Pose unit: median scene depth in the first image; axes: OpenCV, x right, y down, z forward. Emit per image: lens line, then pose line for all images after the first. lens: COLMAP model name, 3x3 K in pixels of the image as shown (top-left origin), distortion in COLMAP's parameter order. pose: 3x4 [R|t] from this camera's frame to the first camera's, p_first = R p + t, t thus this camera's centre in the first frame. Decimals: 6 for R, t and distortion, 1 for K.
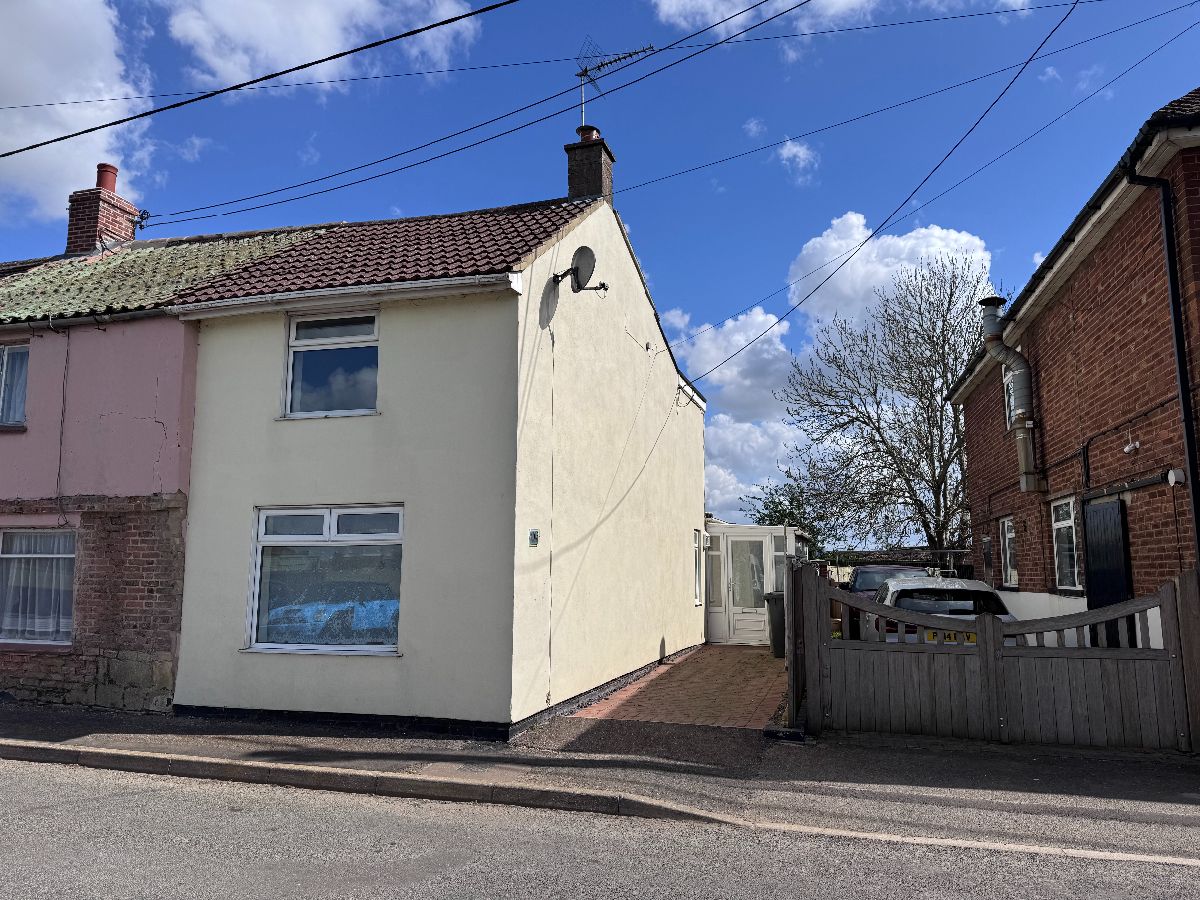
lens RADIAL K [[835.6, 0, 604.2], [0, 835.6, 444.7], [0, 0, 1]] dist [0.020687, -0.012593]
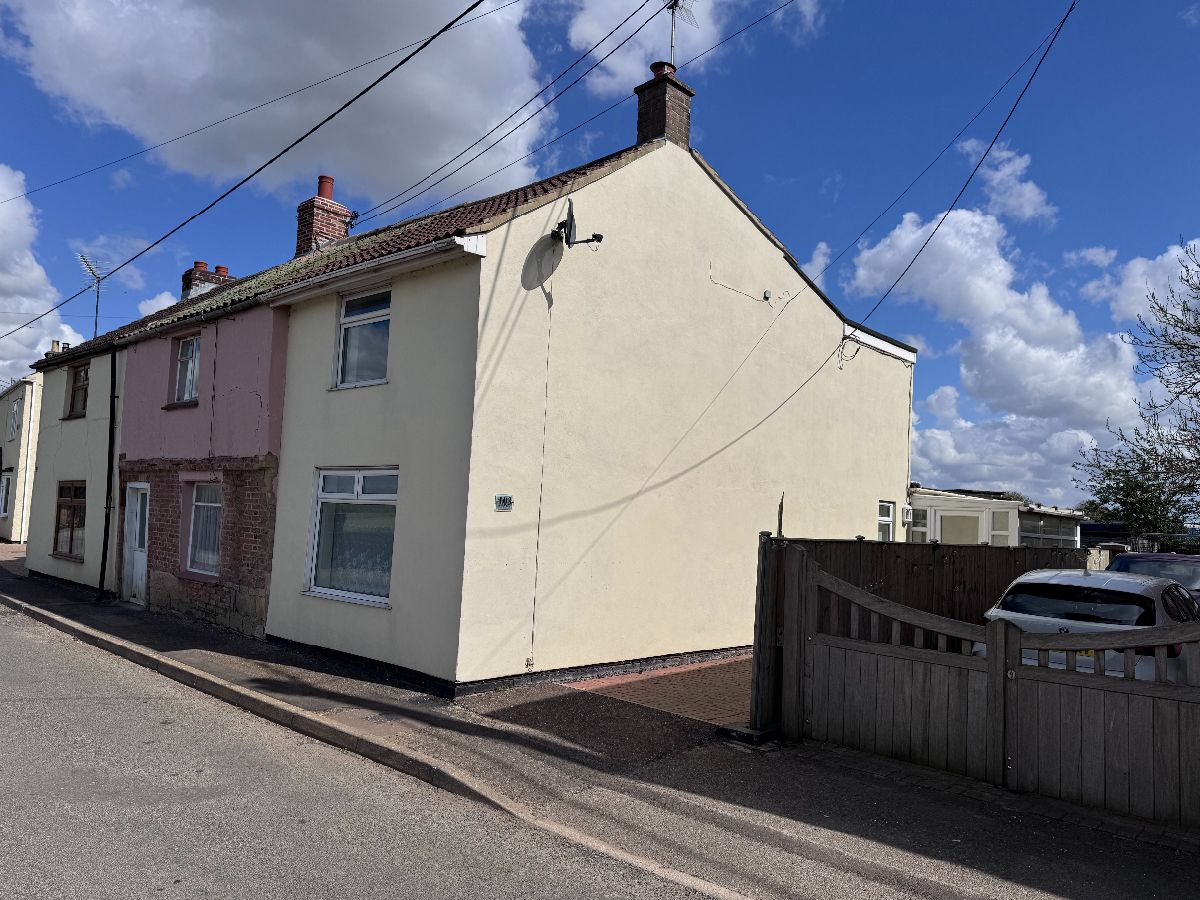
lens RADIAL K [[835.6, 0, 601.2], [0, 835.6, 452.7], [0, 0, 1]] dist [0.020687, -0.012593]
pose [[0.898910, 0.005444, -0.438099, 0.497379], [0.017801, 0.998643, 0.048934, 0.006066], [0.437771, -0.051786, 0.897594, 0.176746]]
